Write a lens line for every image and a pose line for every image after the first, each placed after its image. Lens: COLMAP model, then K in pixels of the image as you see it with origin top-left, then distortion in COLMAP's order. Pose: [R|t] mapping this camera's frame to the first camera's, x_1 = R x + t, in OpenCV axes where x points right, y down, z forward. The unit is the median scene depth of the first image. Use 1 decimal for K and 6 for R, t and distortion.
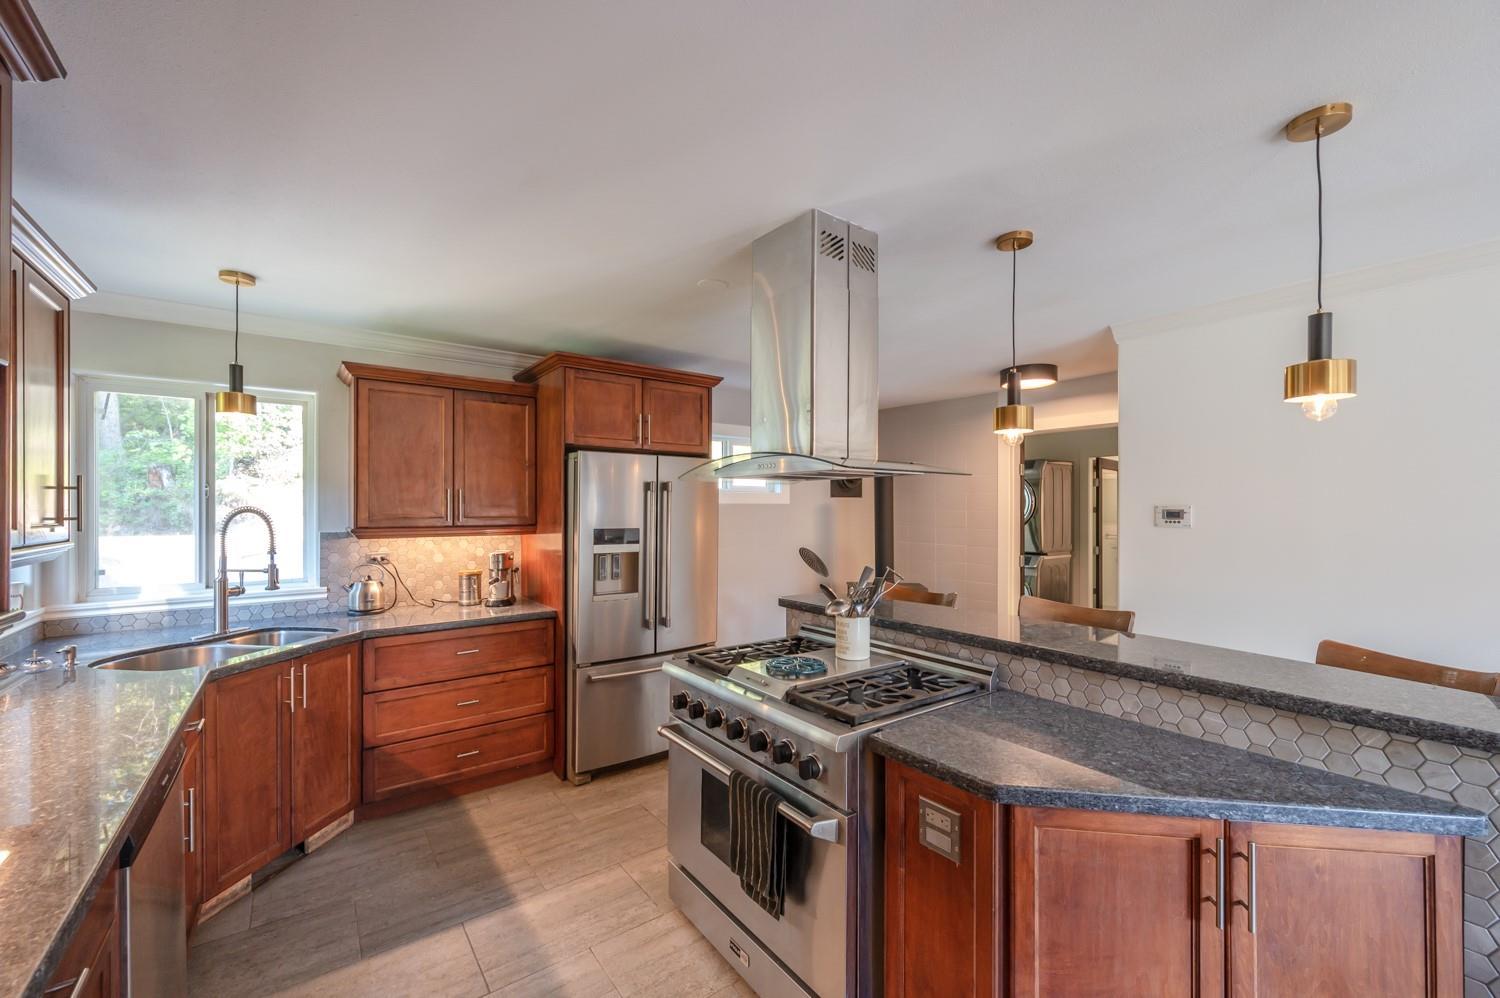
lens RADIAL K [[600.3, 0, 747.4], [0, 600.3, 508.8], [0, 0, 1]] dist [-0.002363, -0.000097]
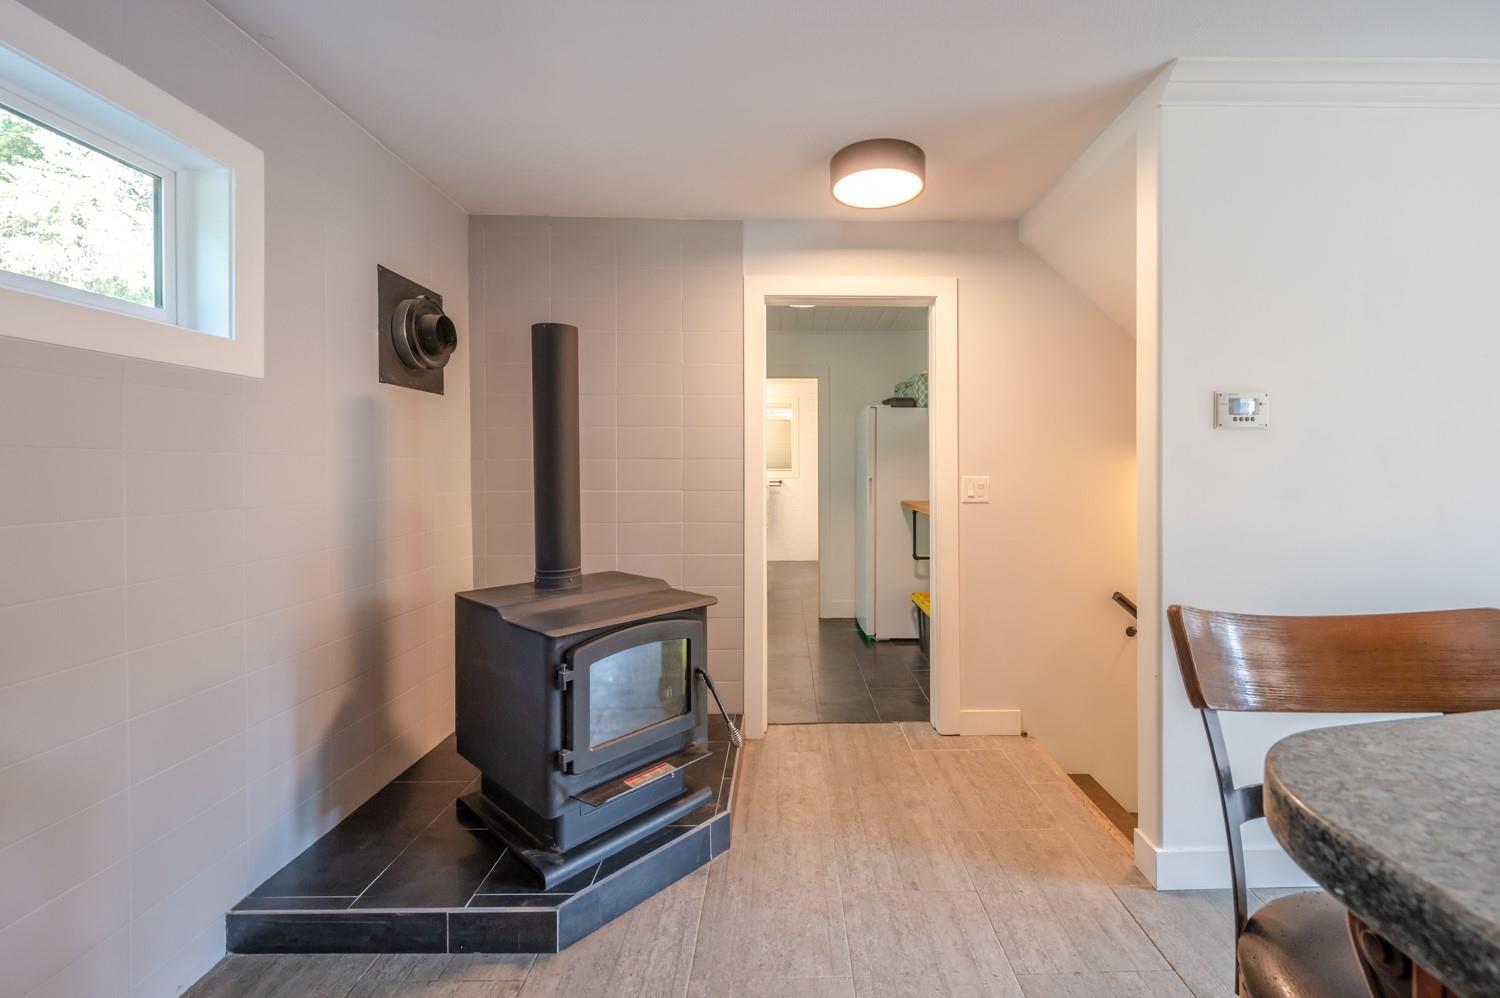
lens RADIAL K [[613.4, 0, 788.2], [0, 613.4, 470.0], [0, 0, 1]] dist [-0.000416, -0.000027]
pose [[0.588338, -0.004192, 0.808605, -0.053983], [0.002331, 0.999991, 0.003489, 0.067661], [-0.808612, -0.000168, 0.588342, 0.964734]]
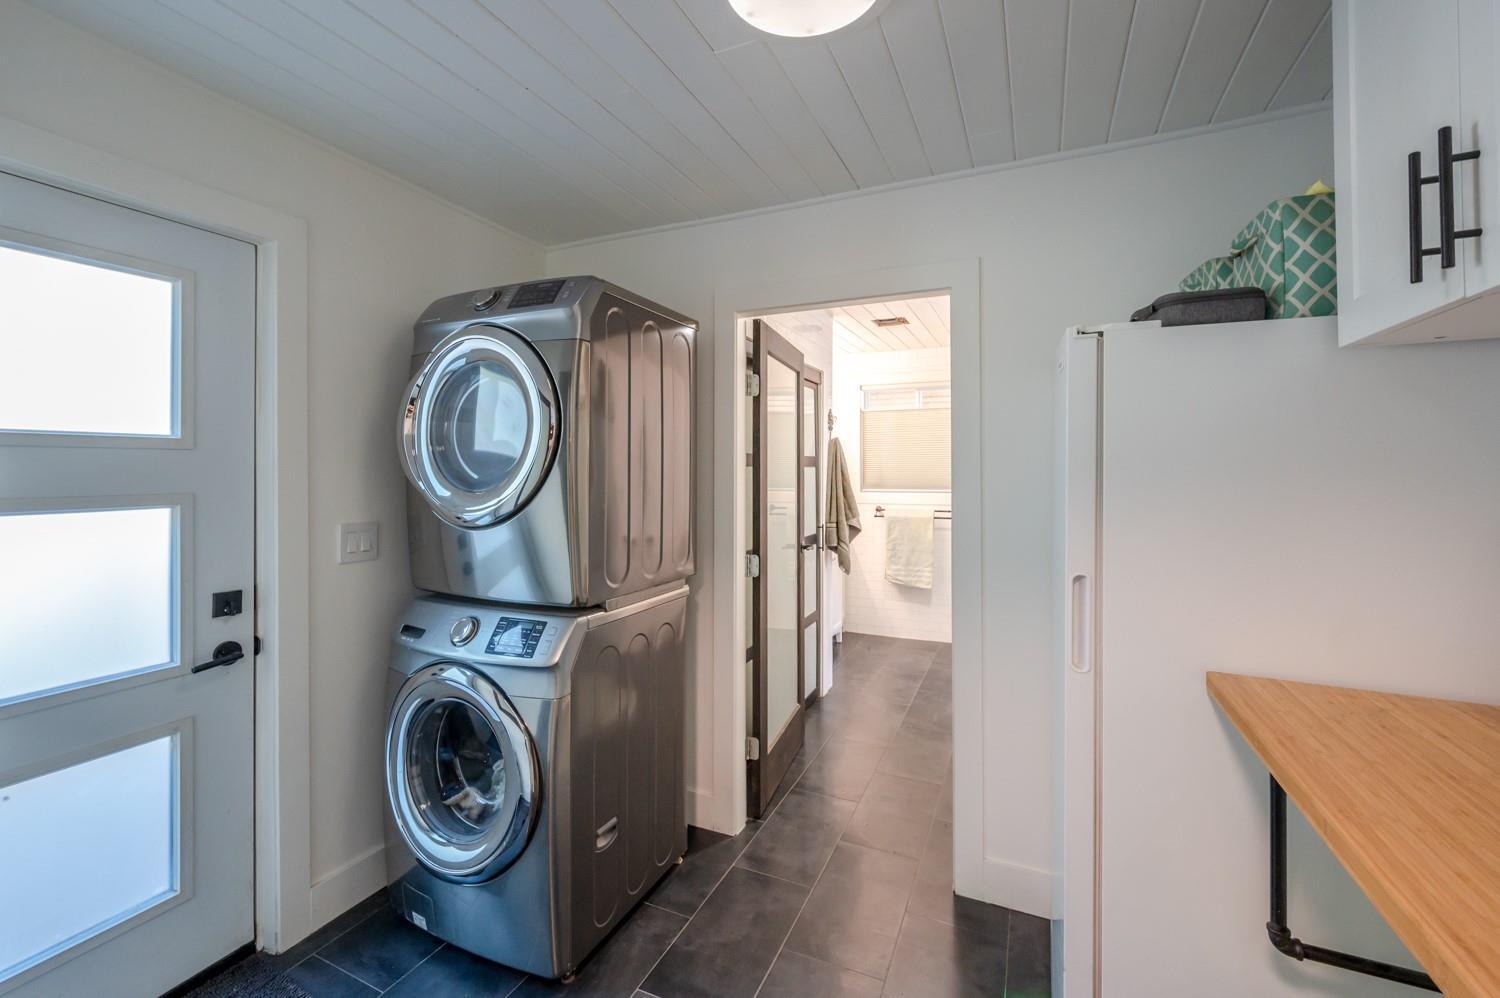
lens RADIAL K [[642.4, 0, 744.7], [0, 642.4, 478.0], [0, 0, 1]] dist [0.016214, 0.000101]
pose [[0.872205, 0.000113, 0.489140, 0.804475], [-0.000278, 1.000000, 0.000265, 0.024873], [-0.489140, -0.000368, 0.872205, 1.379022]]
